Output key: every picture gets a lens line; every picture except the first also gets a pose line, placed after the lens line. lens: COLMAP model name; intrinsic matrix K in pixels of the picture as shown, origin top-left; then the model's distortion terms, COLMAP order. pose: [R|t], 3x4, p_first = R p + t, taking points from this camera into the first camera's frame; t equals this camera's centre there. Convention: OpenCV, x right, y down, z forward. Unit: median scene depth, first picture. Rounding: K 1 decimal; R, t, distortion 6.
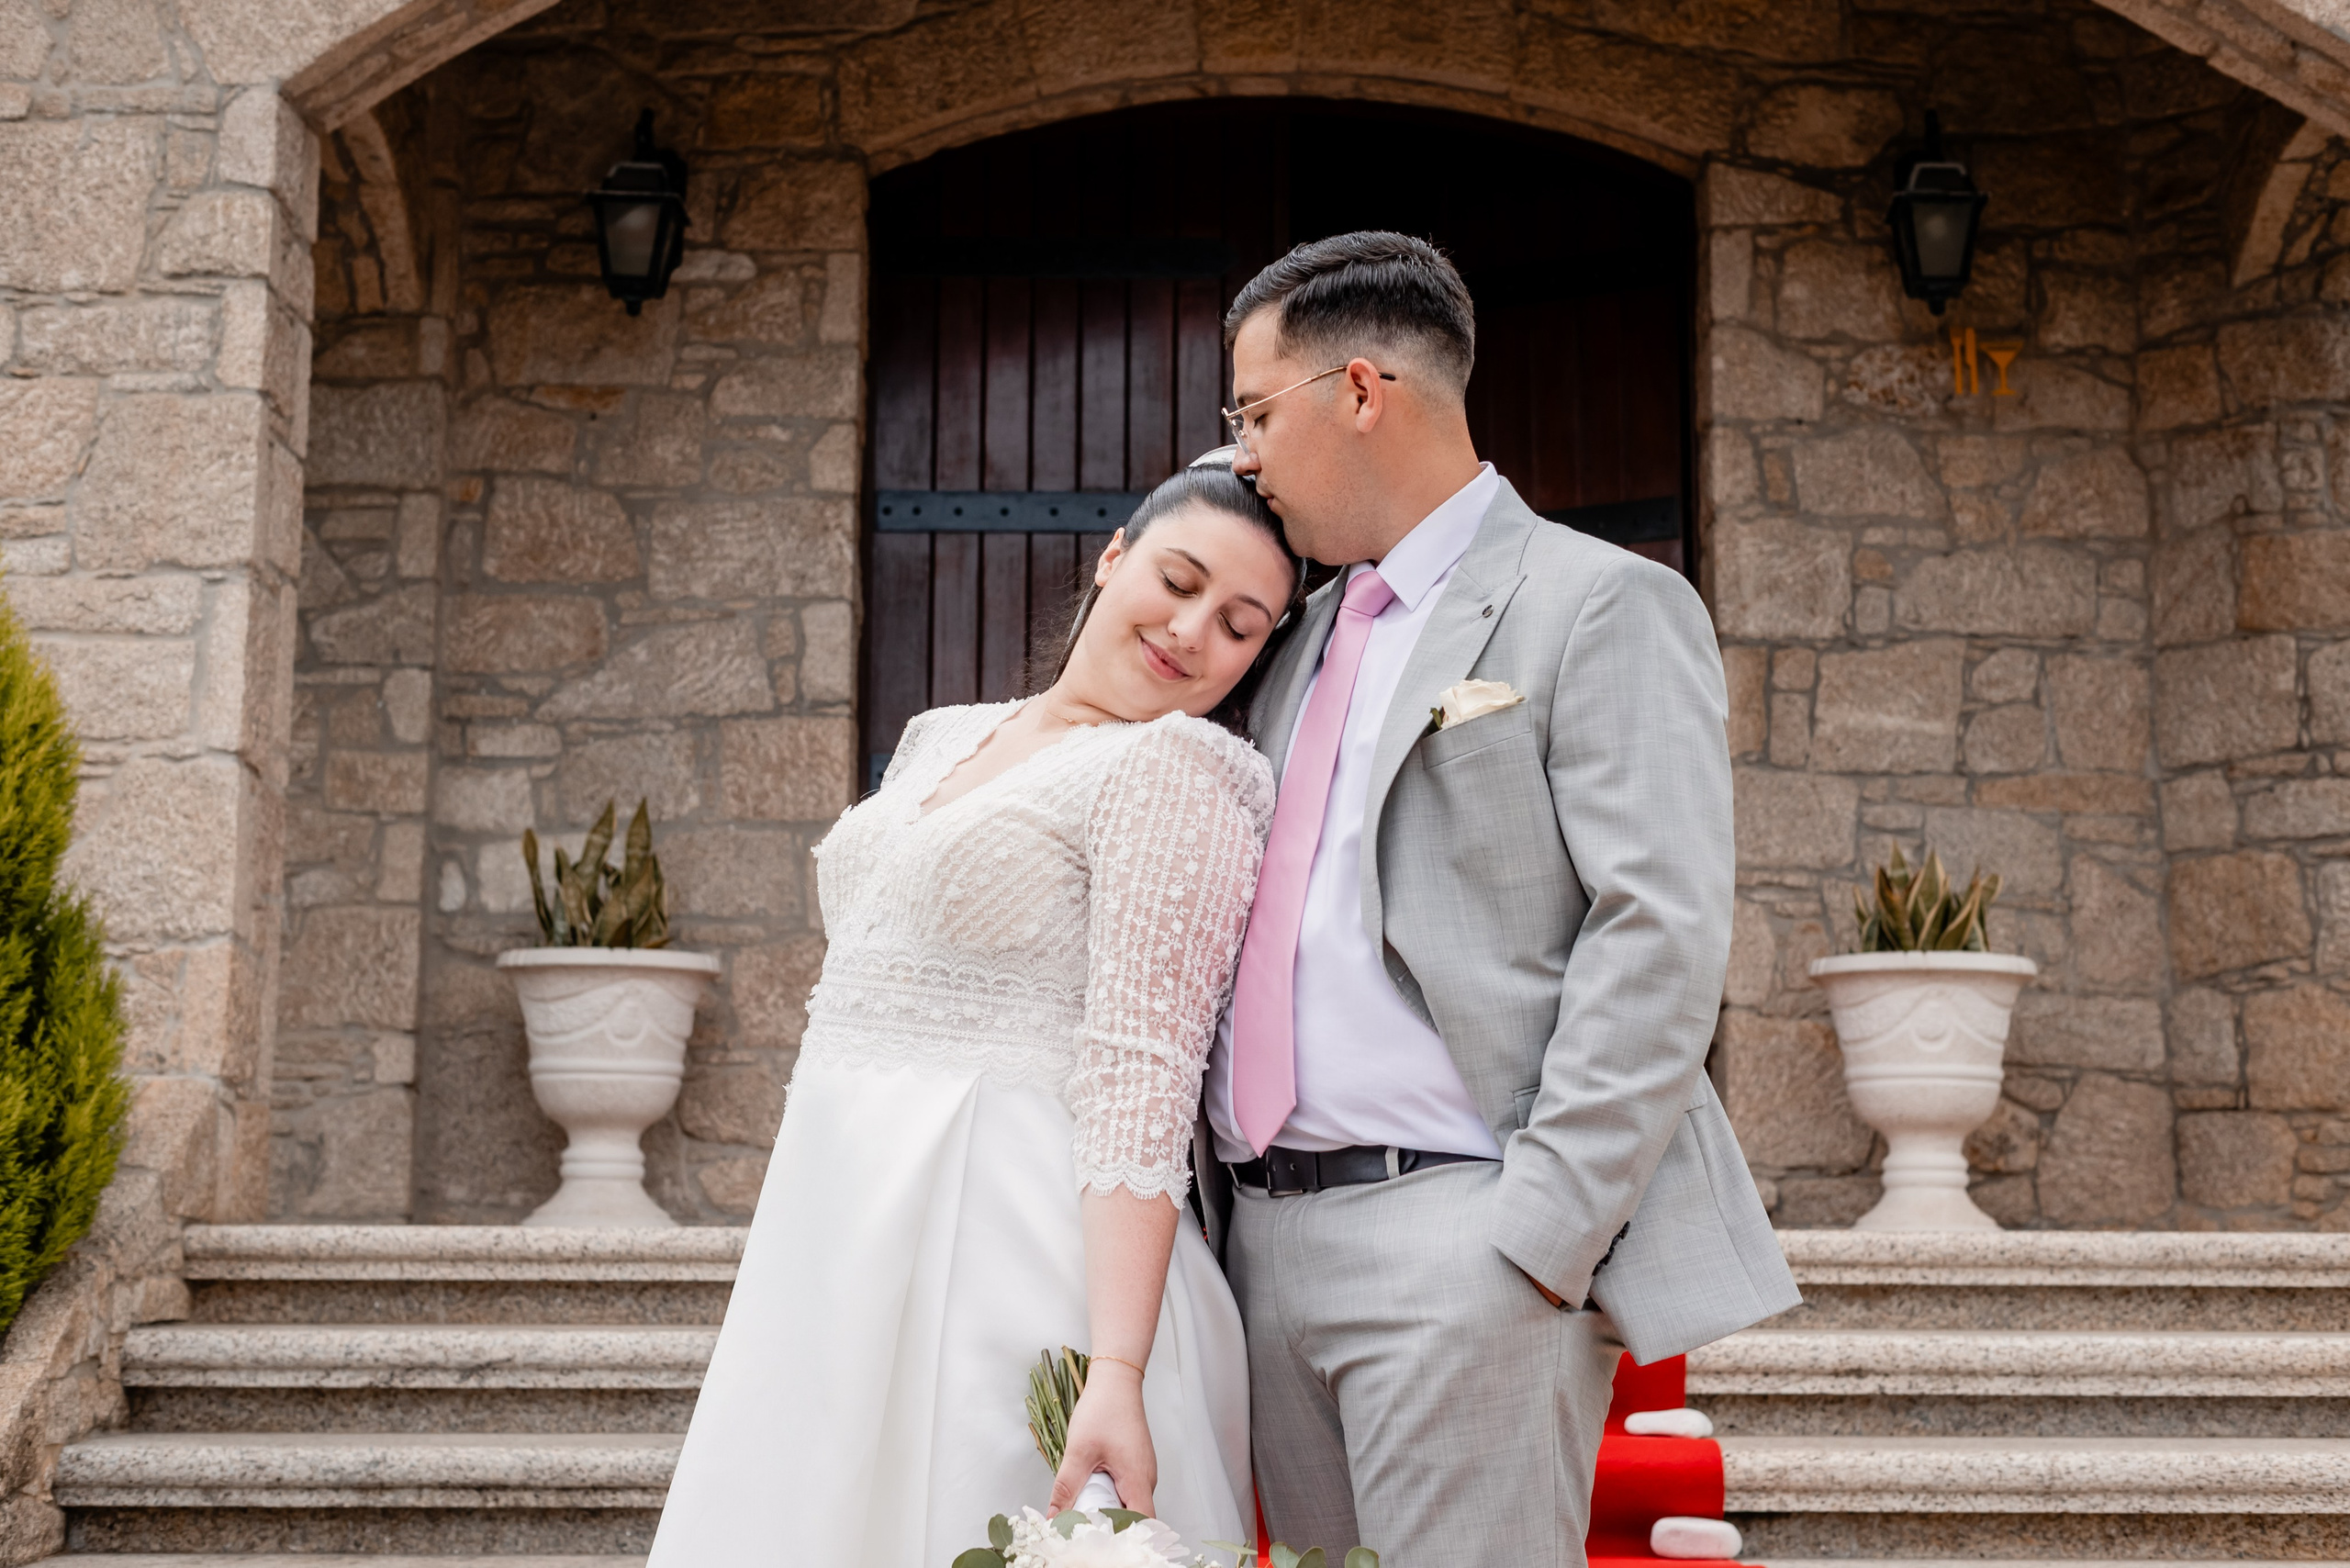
lens RADIAL K [[3041.9, 0, 1139.5], [0, 3041.9, 733.4], [0, 0, 1]] dist [0.011181, 0.000000]
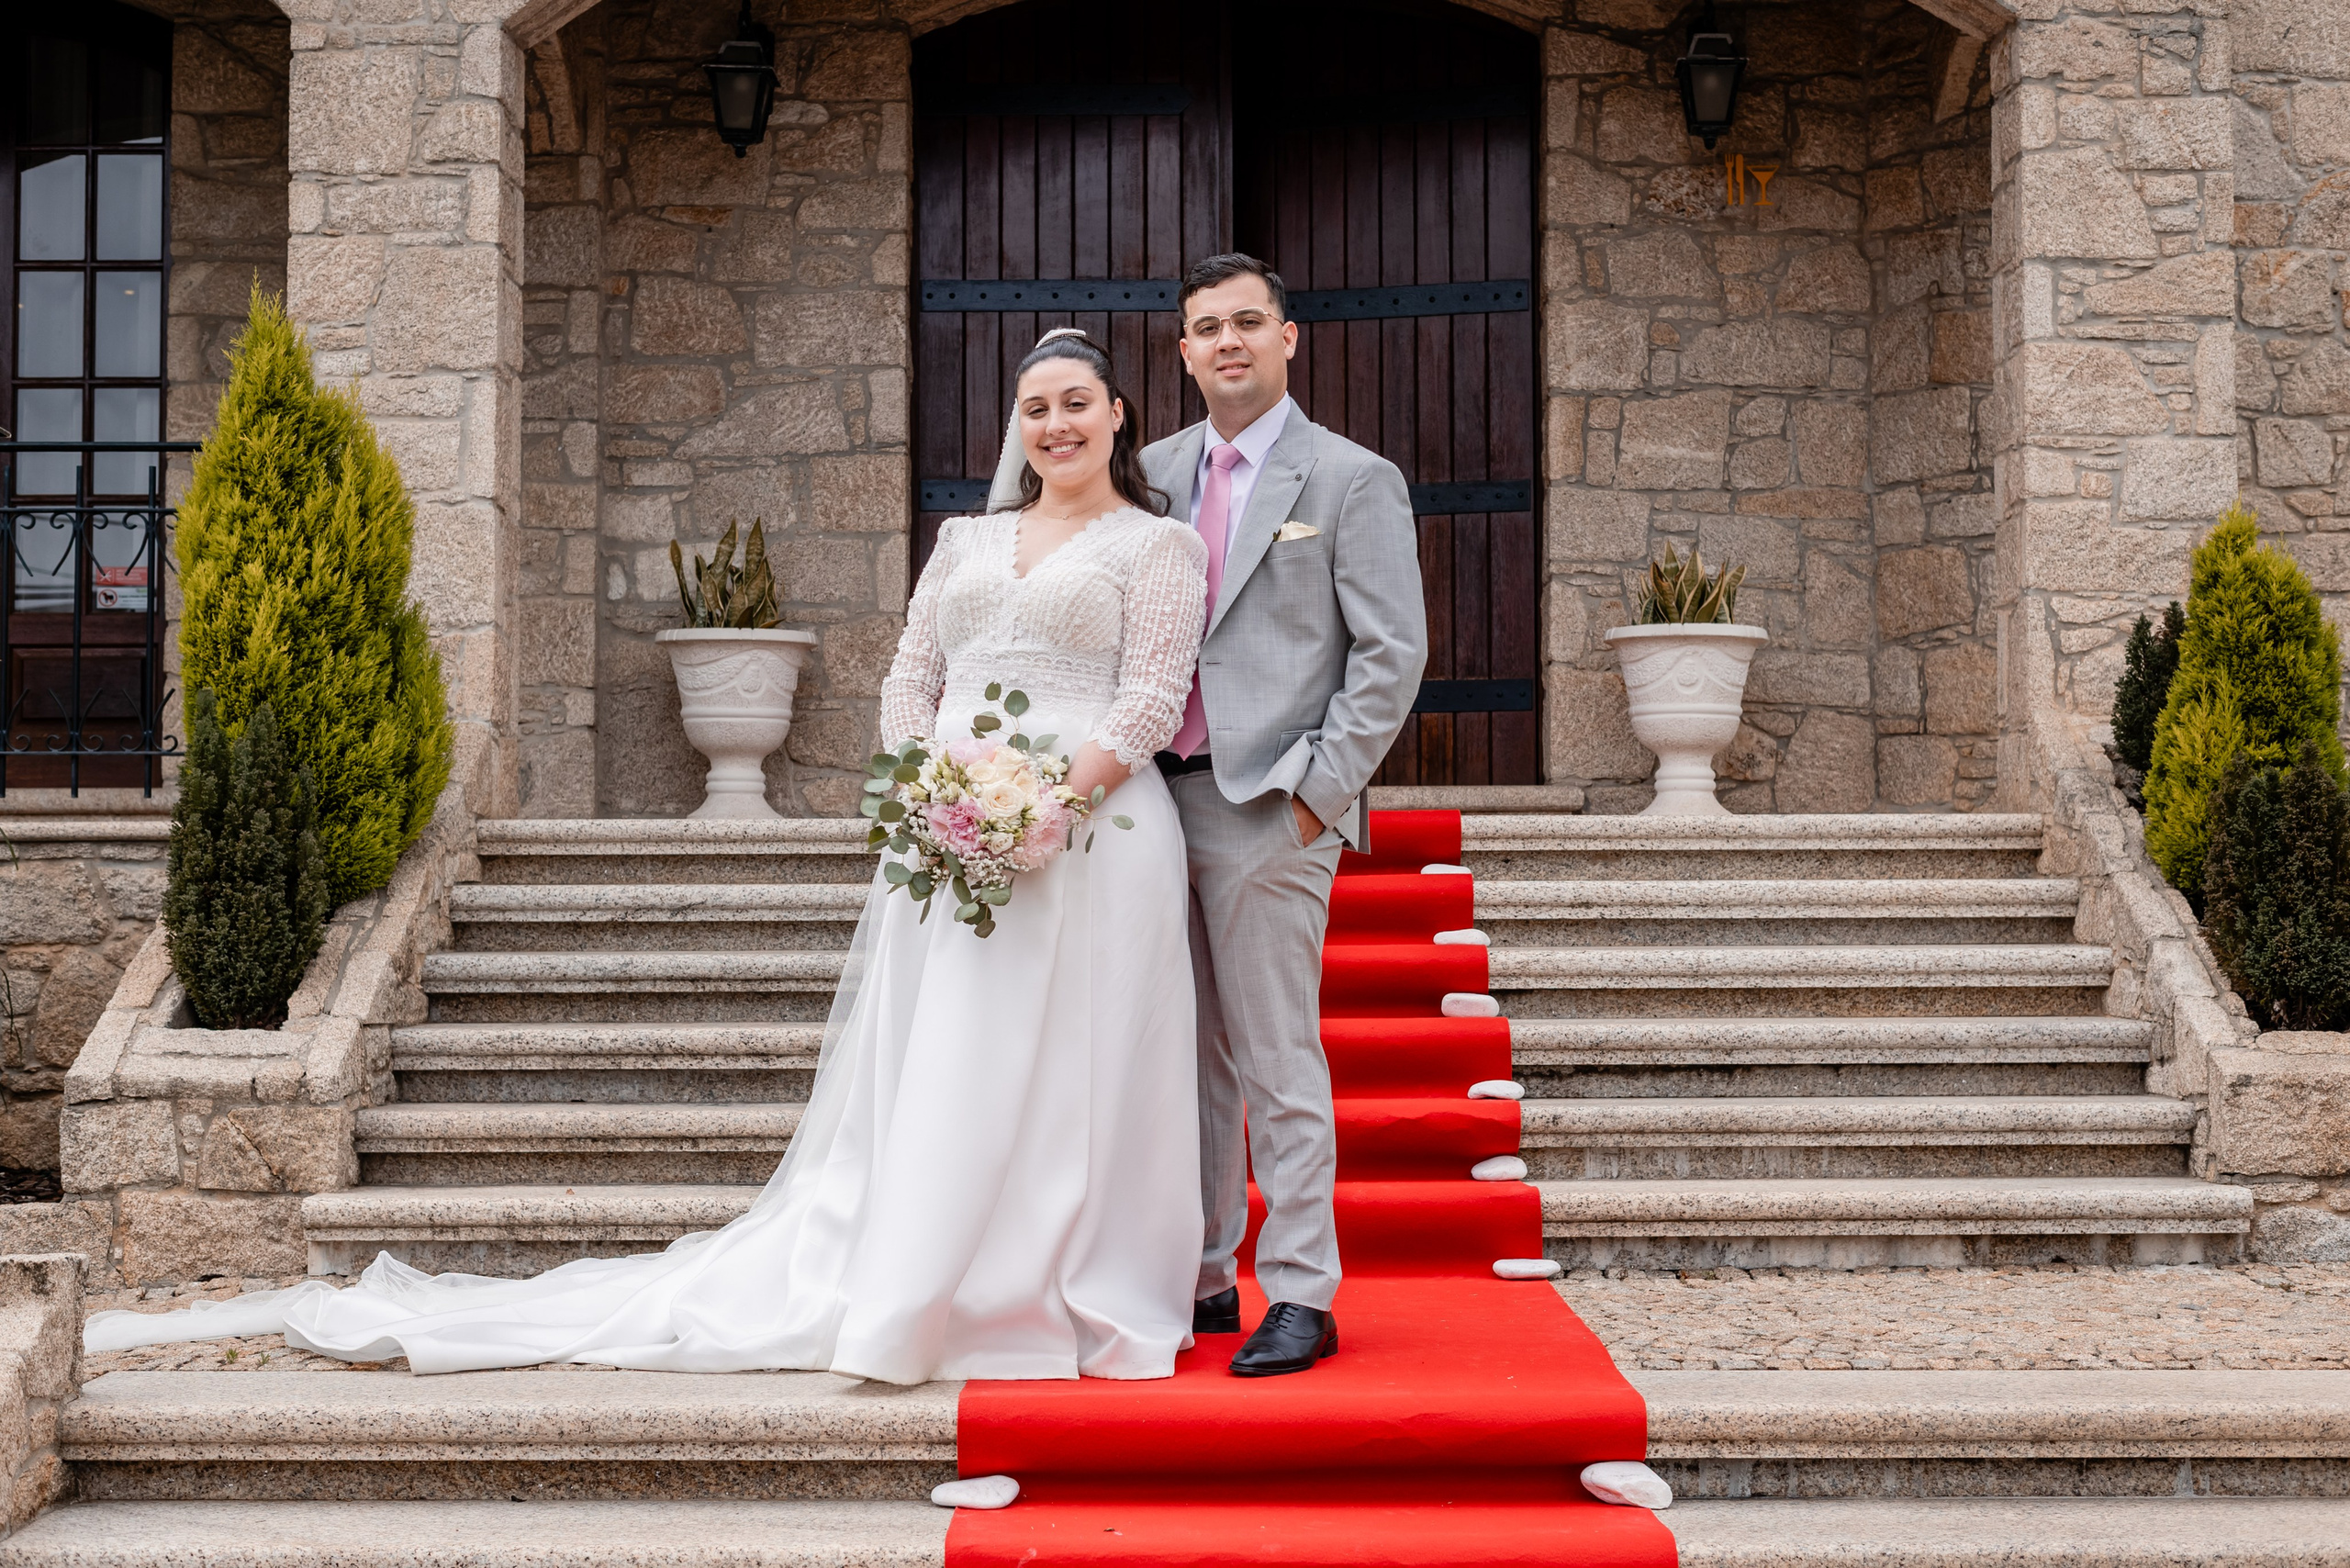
lens RADIAL K [[3041.9, 0, 1176.3], [0, 3041.9, 782.7], [0, 0, 1]] dist [0.011181, 0.000000]
pose [[0.999947, -0.007915, 0.006621, 0.015285], [0.006970, 0.991193, 0.132242, -0.039525], [-0.007610, -0.132188, 0.991195, -0.369240]]
